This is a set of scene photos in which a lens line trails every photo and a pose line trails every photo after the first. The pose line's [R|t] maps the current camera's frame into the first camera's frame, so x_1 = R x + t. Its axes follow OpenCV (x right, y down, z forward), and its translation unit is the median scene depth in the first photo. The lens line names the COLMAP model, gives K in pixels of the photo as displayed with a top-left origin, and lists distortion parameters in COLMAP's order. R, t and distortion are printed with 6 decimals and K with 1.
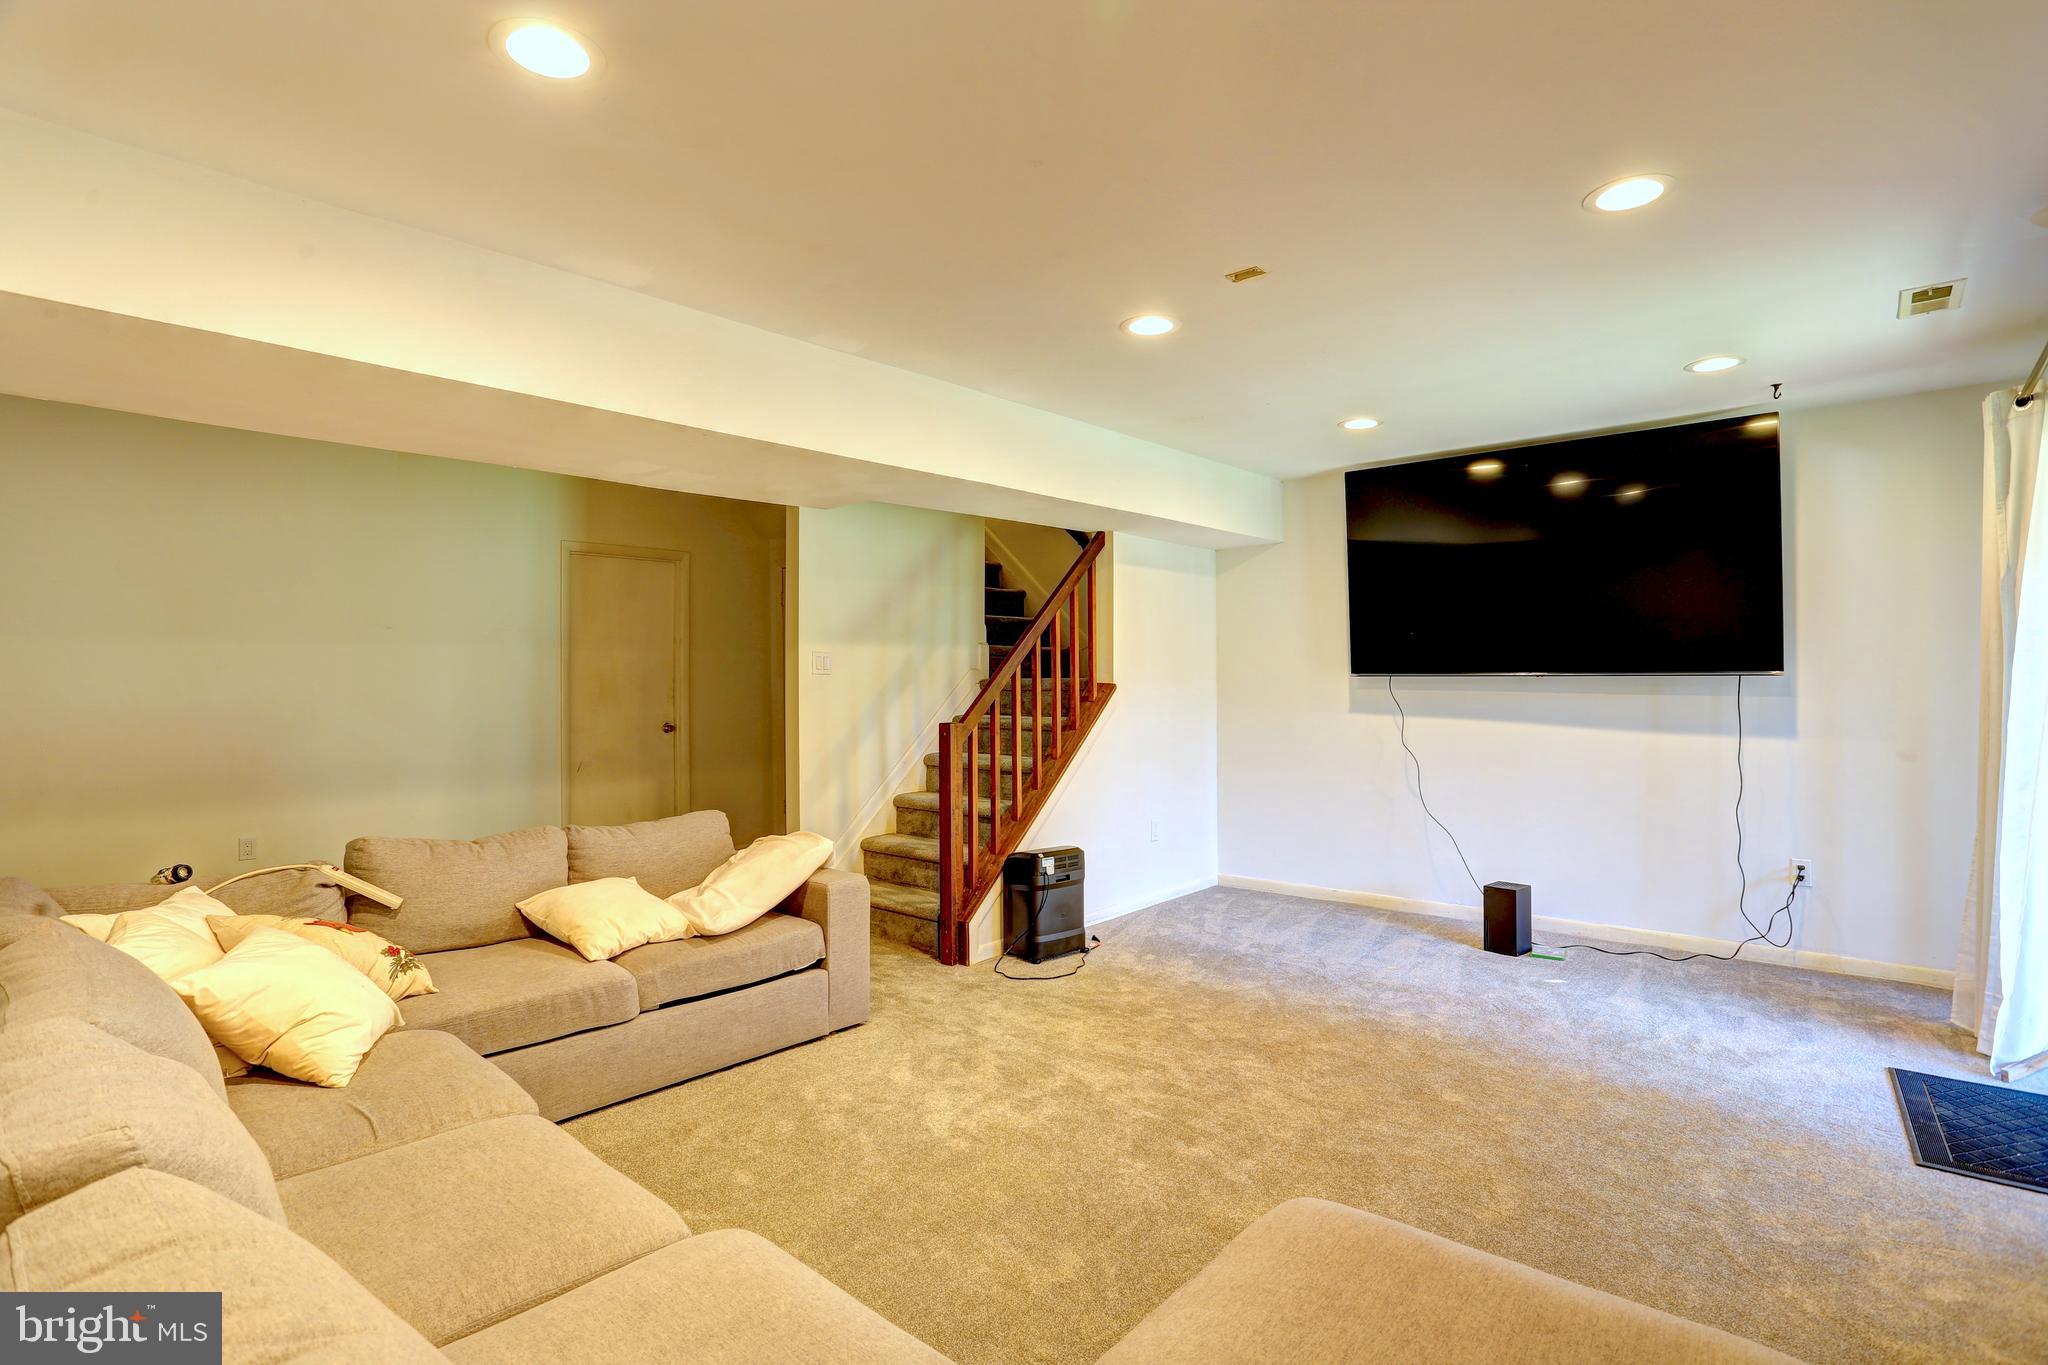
lens RADIAL K [[1030.6, 0, 1025.9], [0, 1030.6, 676.6], [0, 0, 1]] dist [-0.068360, 0.051122]
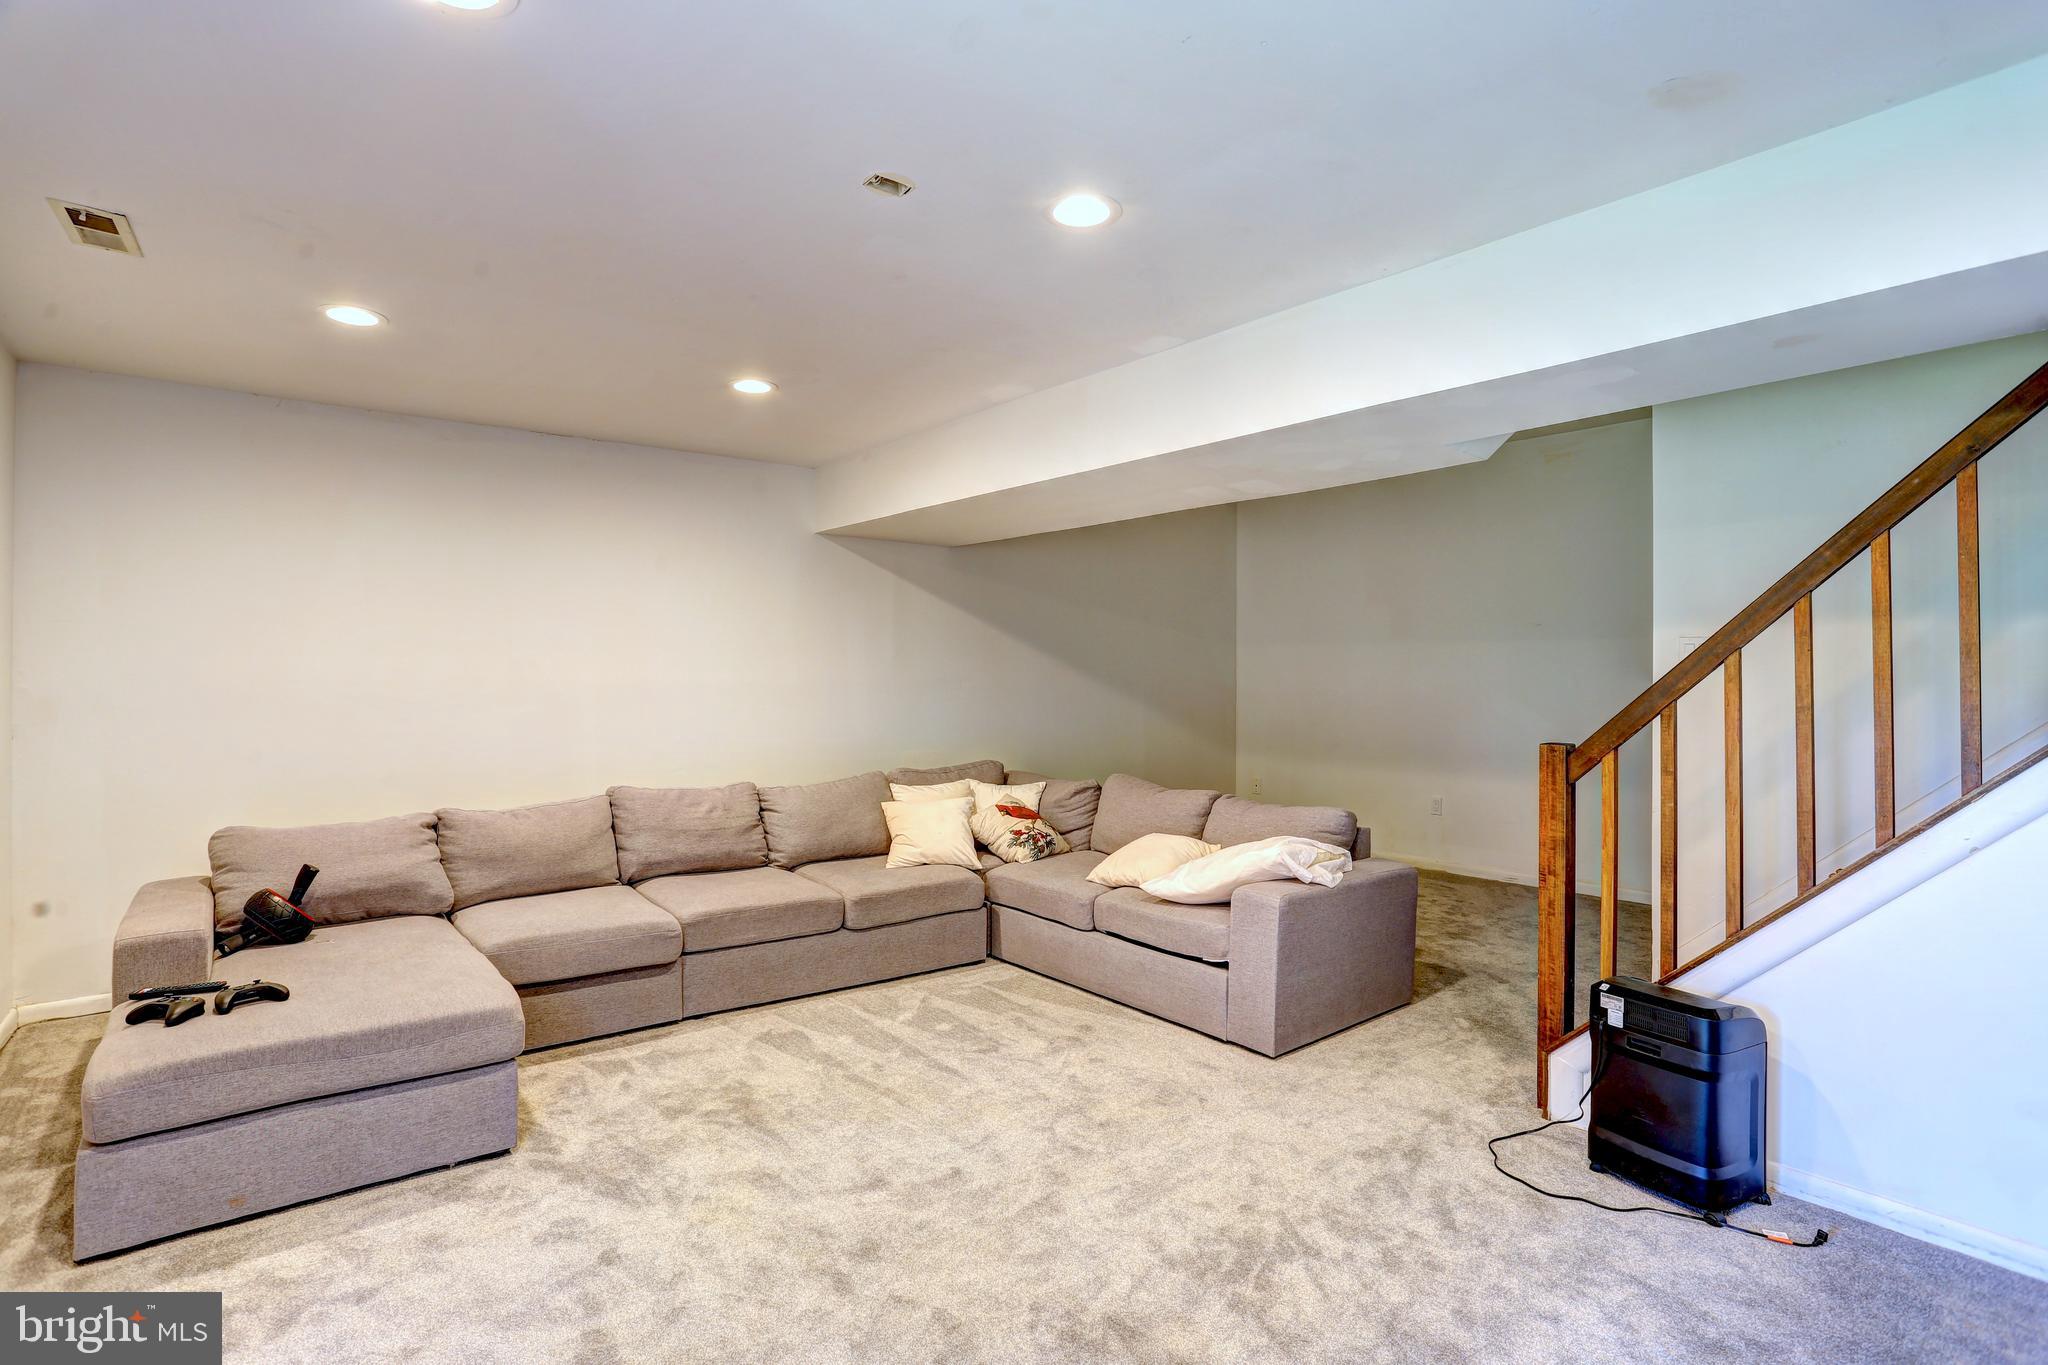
lens RADIAL K [[1030.6, 0, 1025.9], [0, 1030.6, 676.6], [0, 0, 1]] dist [-0.068360, 0.051122]
pose [[-0.186656, 0.004958, -0.982413, 0.630031], [-0.005520, 0.999966, 0.006096, 0.002427], [0.982410, 0.006561, -0.186623, 0.800757]]
